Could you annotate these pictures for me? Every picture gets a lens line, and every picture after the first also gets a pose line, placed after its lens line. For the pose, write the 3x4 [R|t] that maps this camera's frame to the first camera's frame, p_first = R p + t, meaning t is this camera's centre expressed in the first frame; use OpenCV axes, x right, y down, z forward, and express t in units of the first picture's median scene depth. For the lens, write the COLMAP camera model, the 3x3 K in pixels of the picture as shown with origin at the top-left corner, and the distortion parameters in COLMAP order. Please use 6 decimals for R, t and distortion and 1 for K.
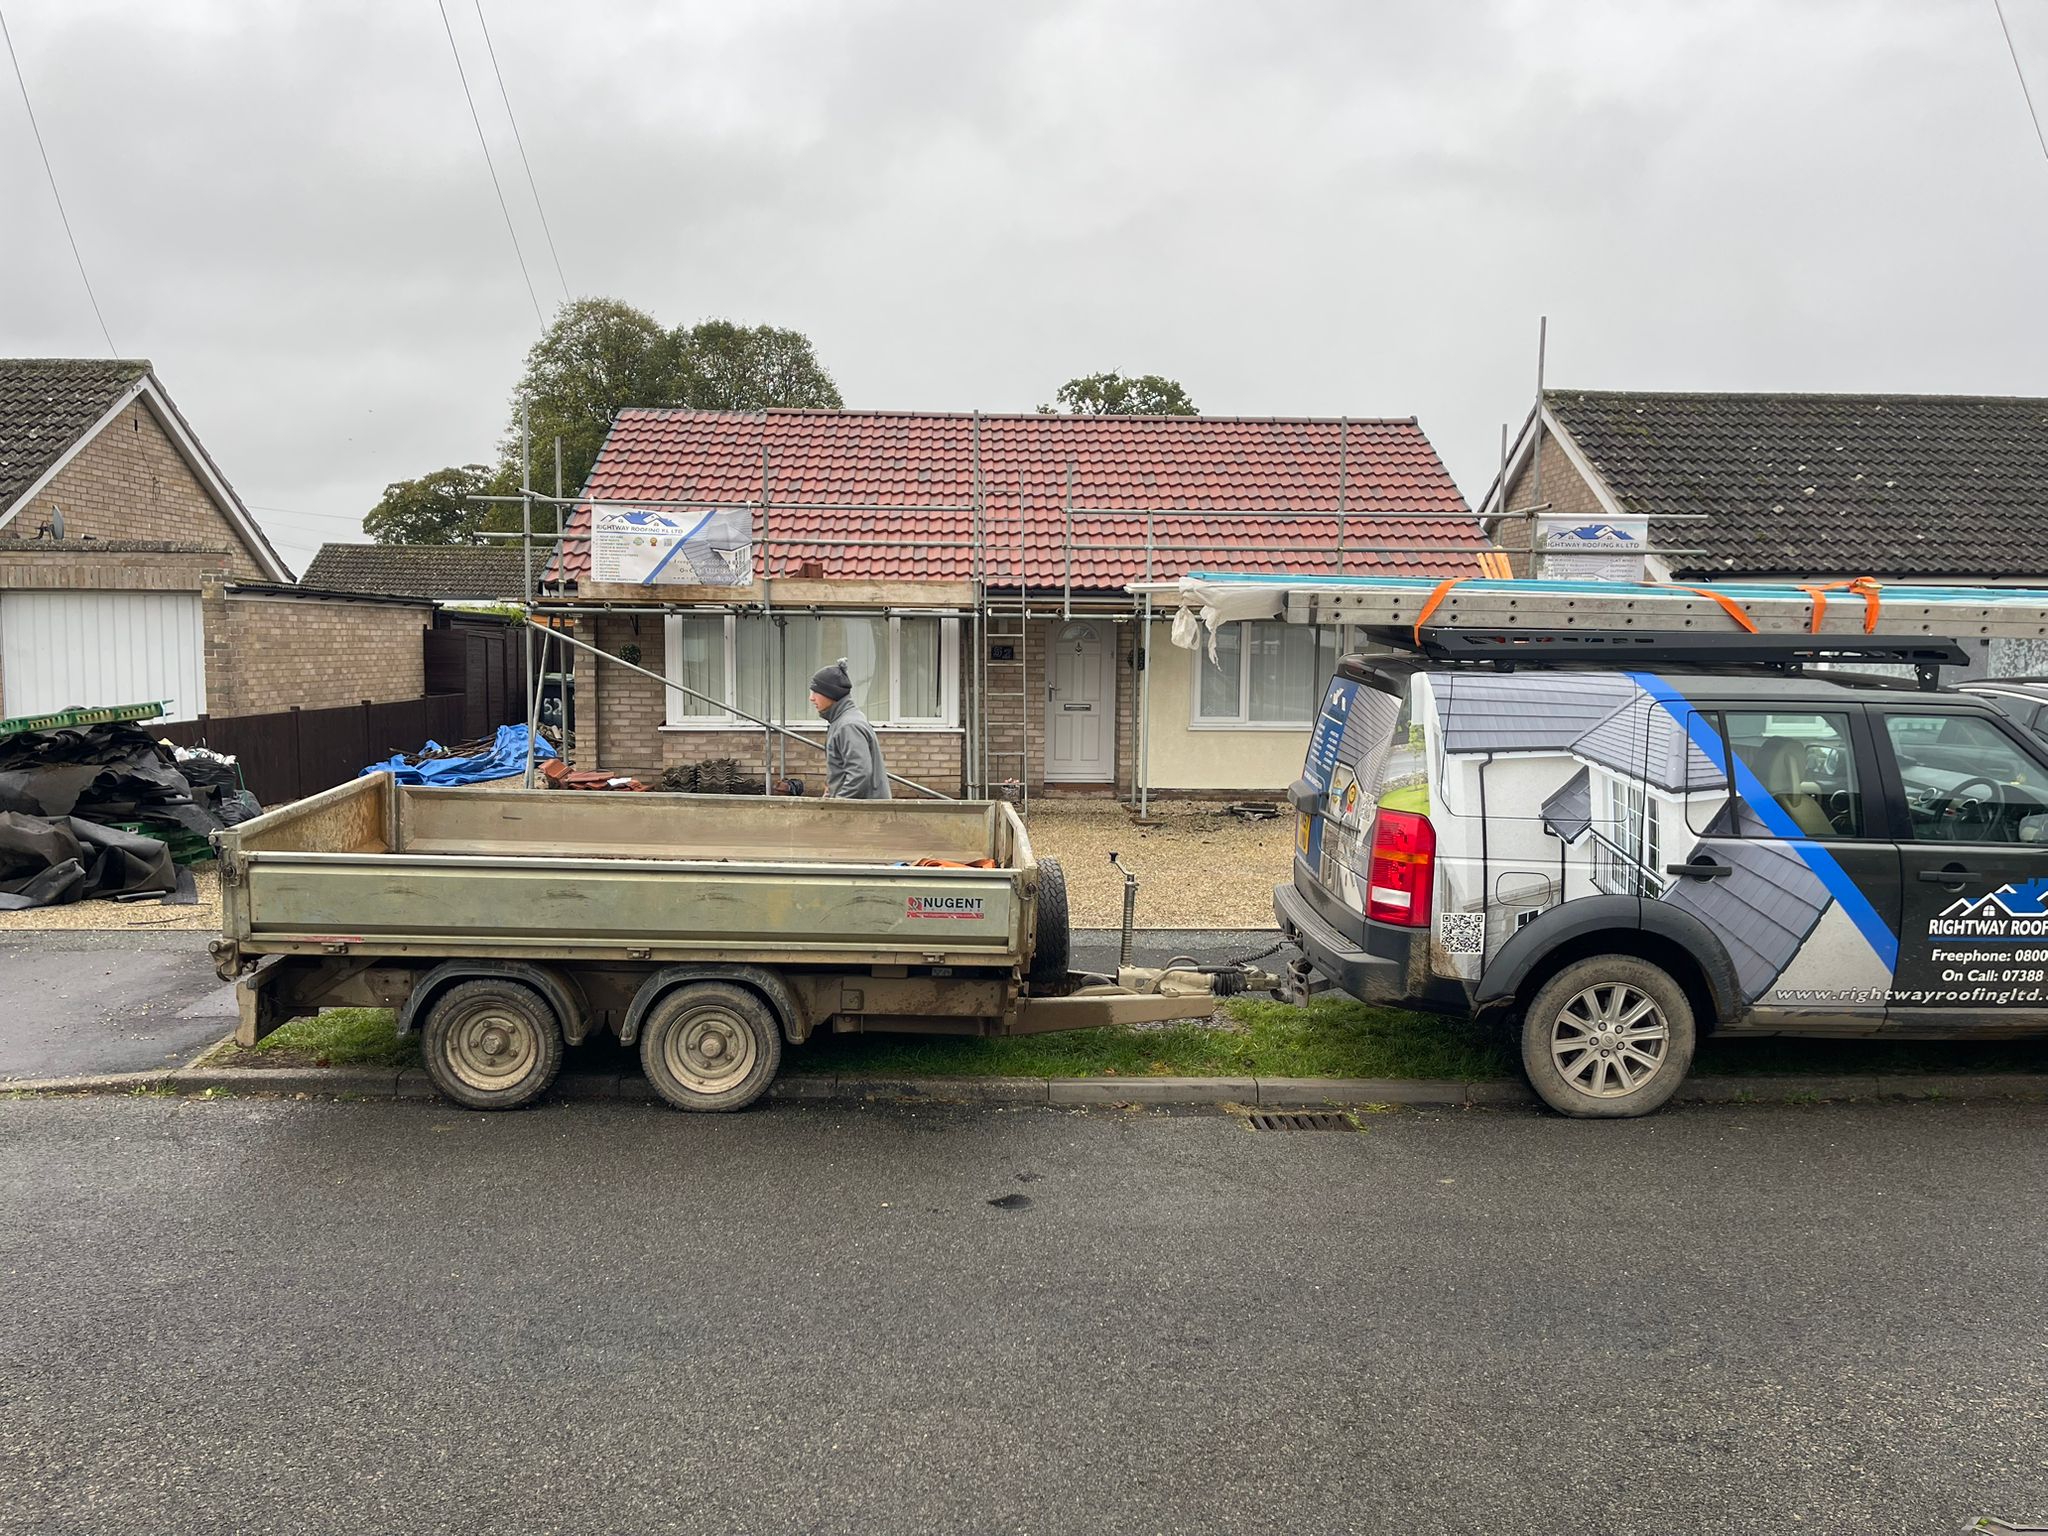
lens RADIAL K [[1579.2, 0, 1024.0], [0, 1579.2, 768.0], [0, 0, 1]] dist [0.082568, -0.104536]
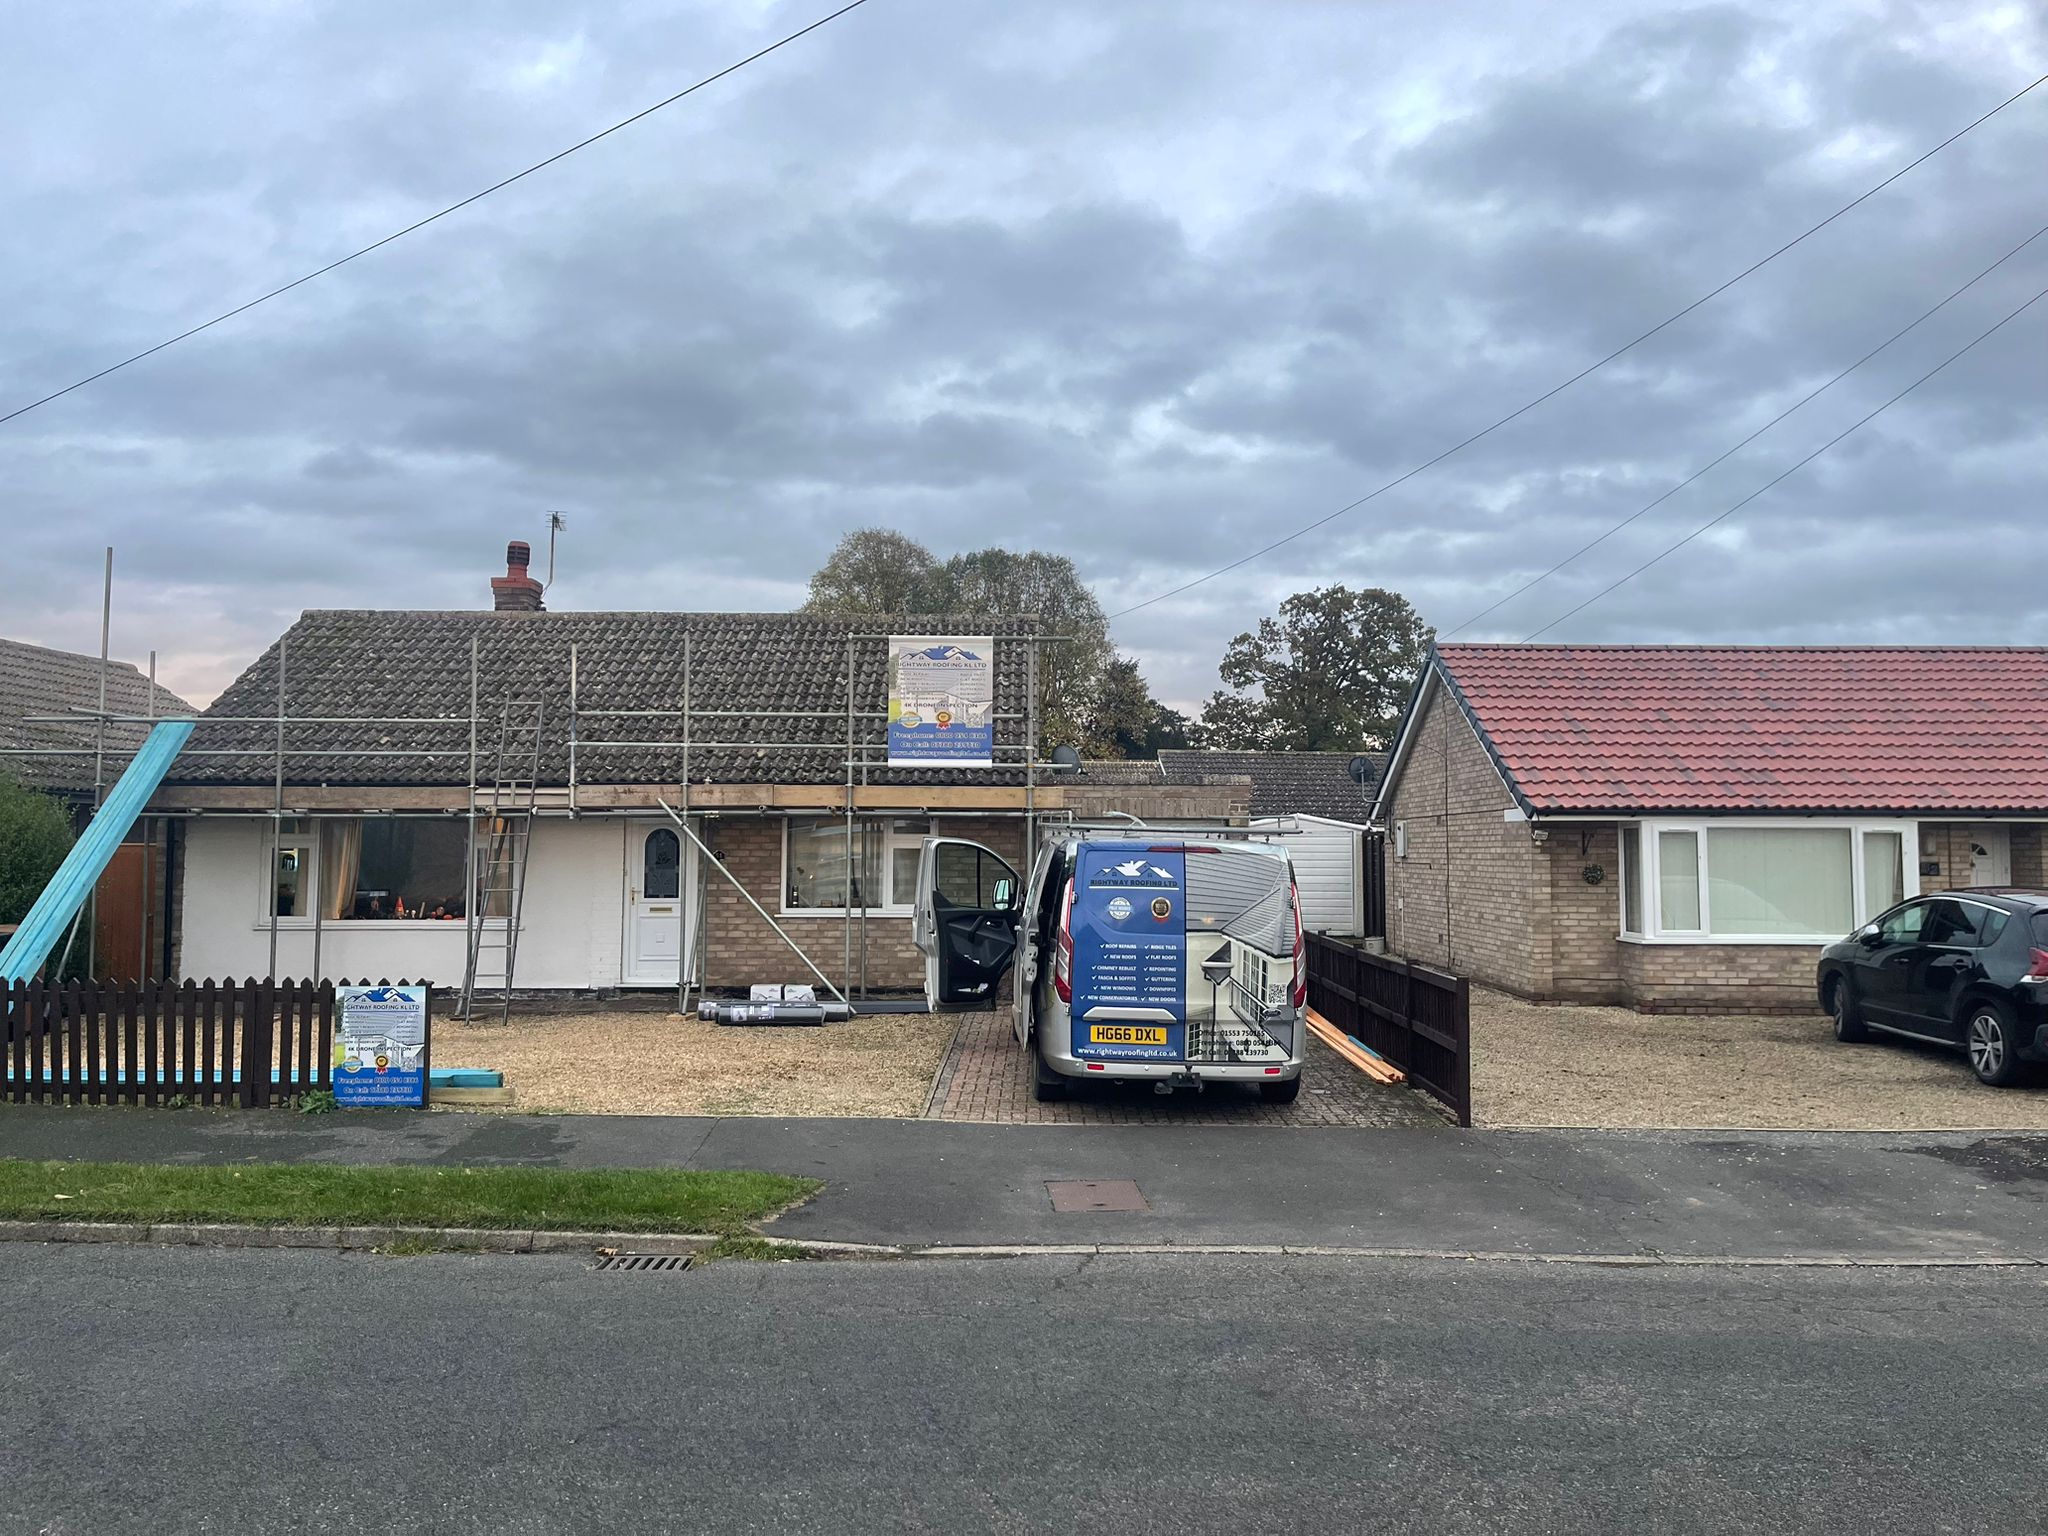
lens RADIAL K [[1559.8, 0, 1004.5], [0, 1559.8, 748.8], [0, 0, 1]] dist [0.085236, -0.004813]
pose [[0.999272, -0.009131, -0.037043, -0.580427], [0.003972, 0.990559, -0.137028, -0.008477], [0.037944, 0.136781, 0.989874, -0.095726]]
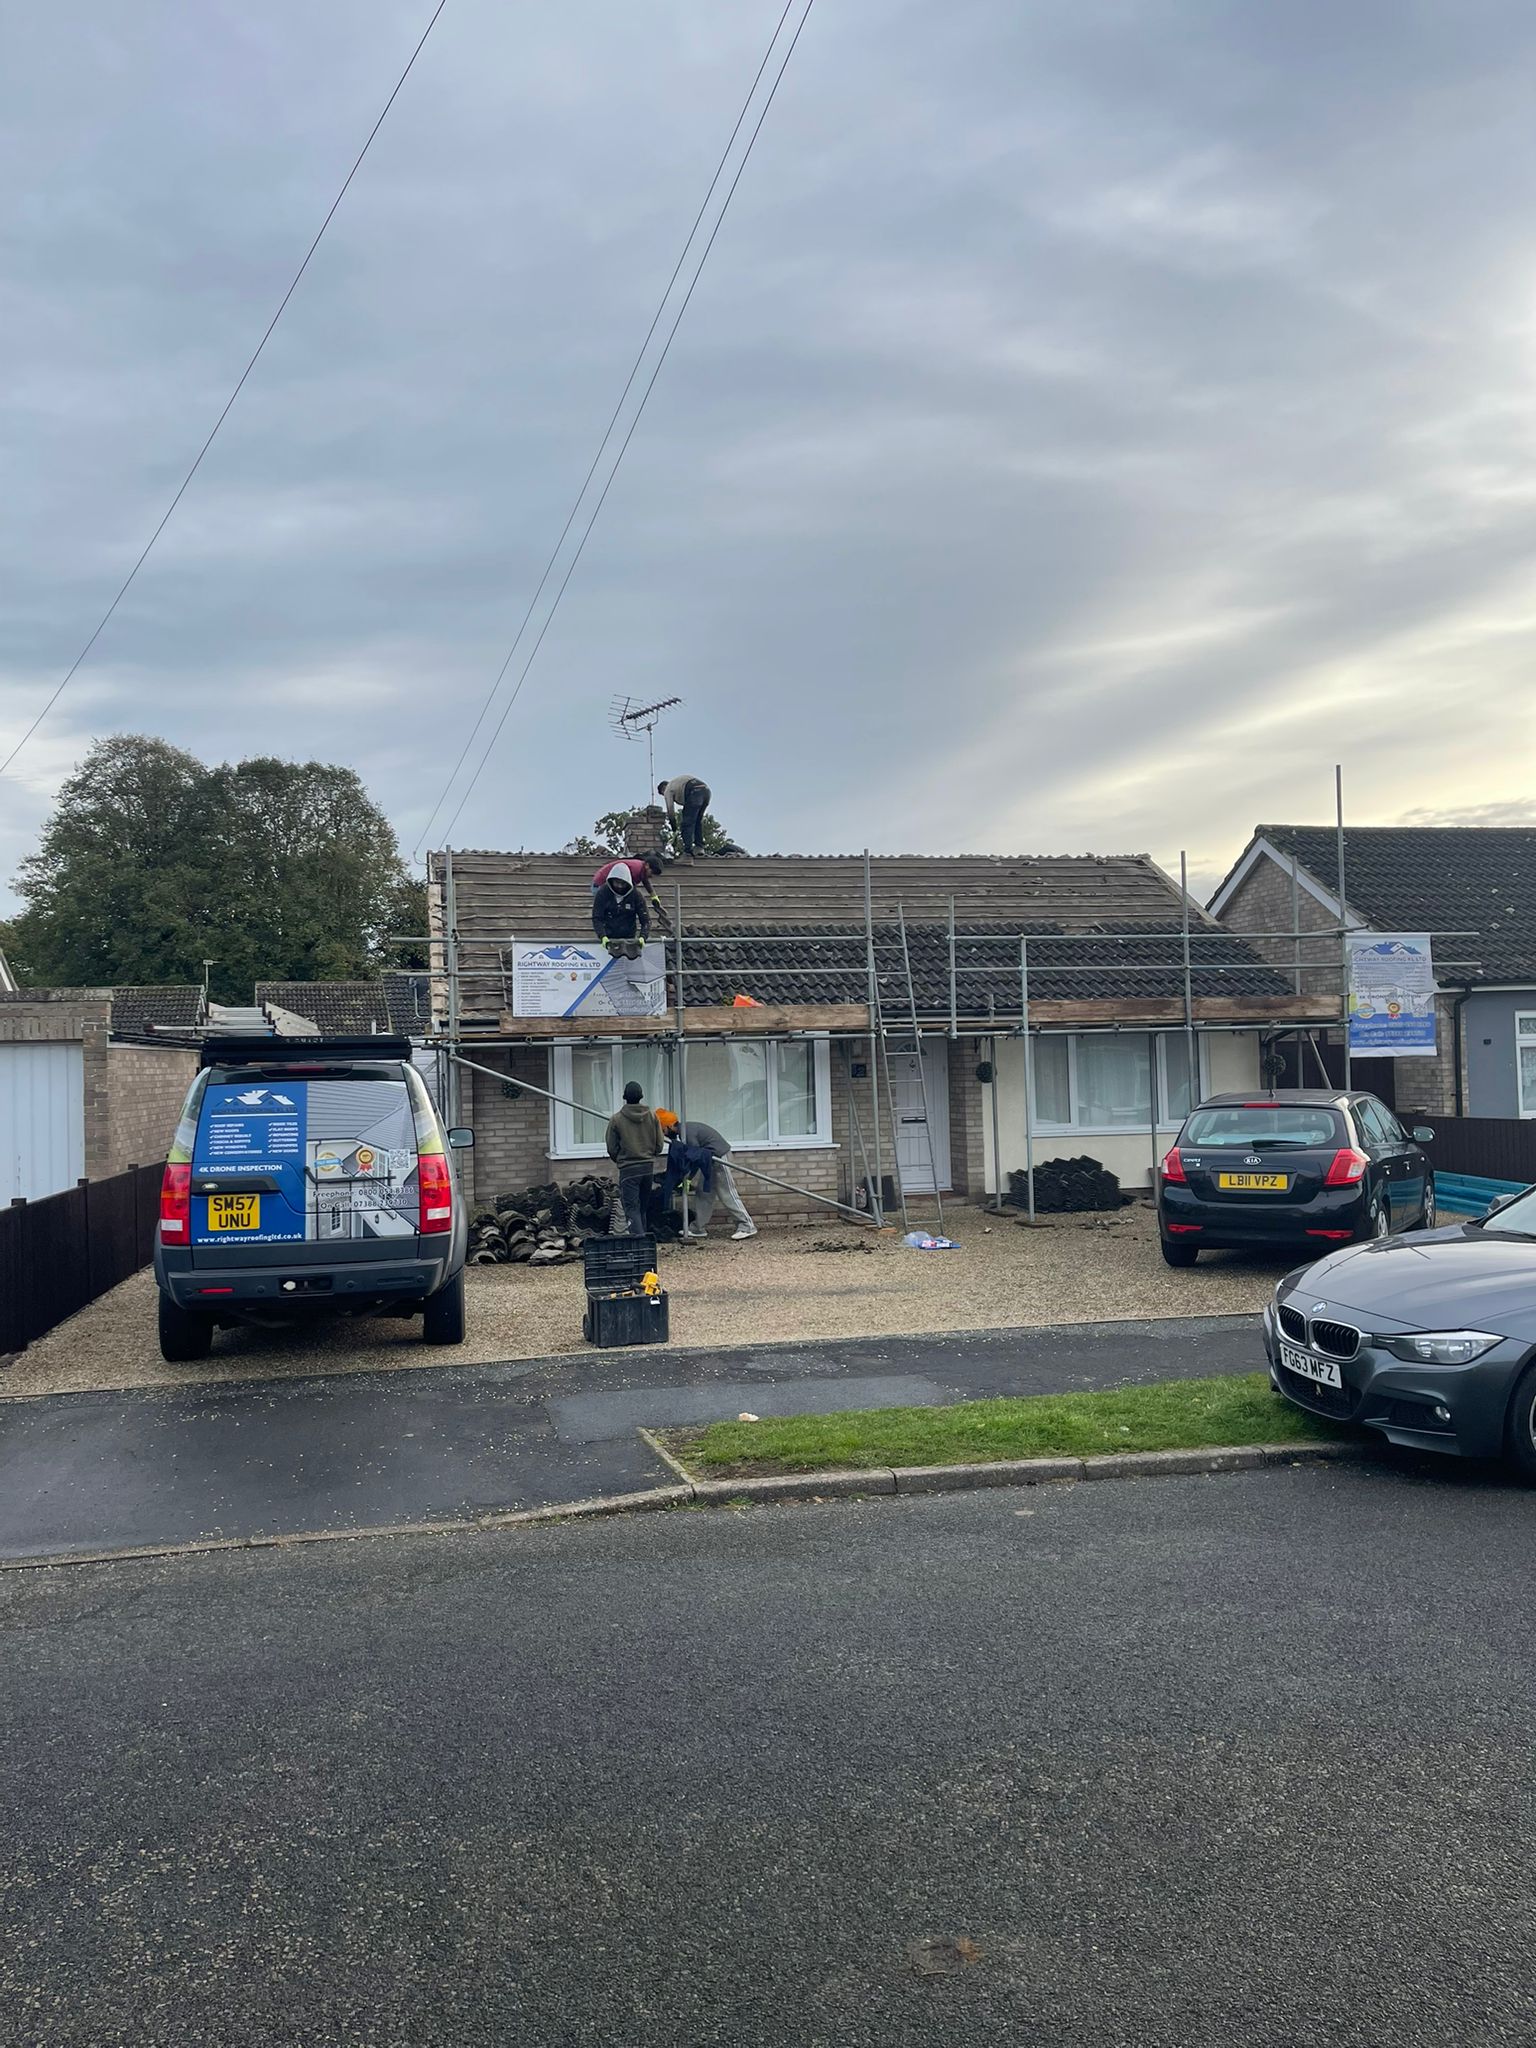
lens RADIAL K [[1566.9, 0, 774.1], [0, 1566.9, 995.4], [0, 0, 1]] dist [0.084792, -0.099952]
pose [[0.982876, -0.027167, 0.182254, -0.251904], [0.049274, 0.991803, -0.117891, -0.002008], [-0.177557, 0.124852, 0.976158, -0.023329]]
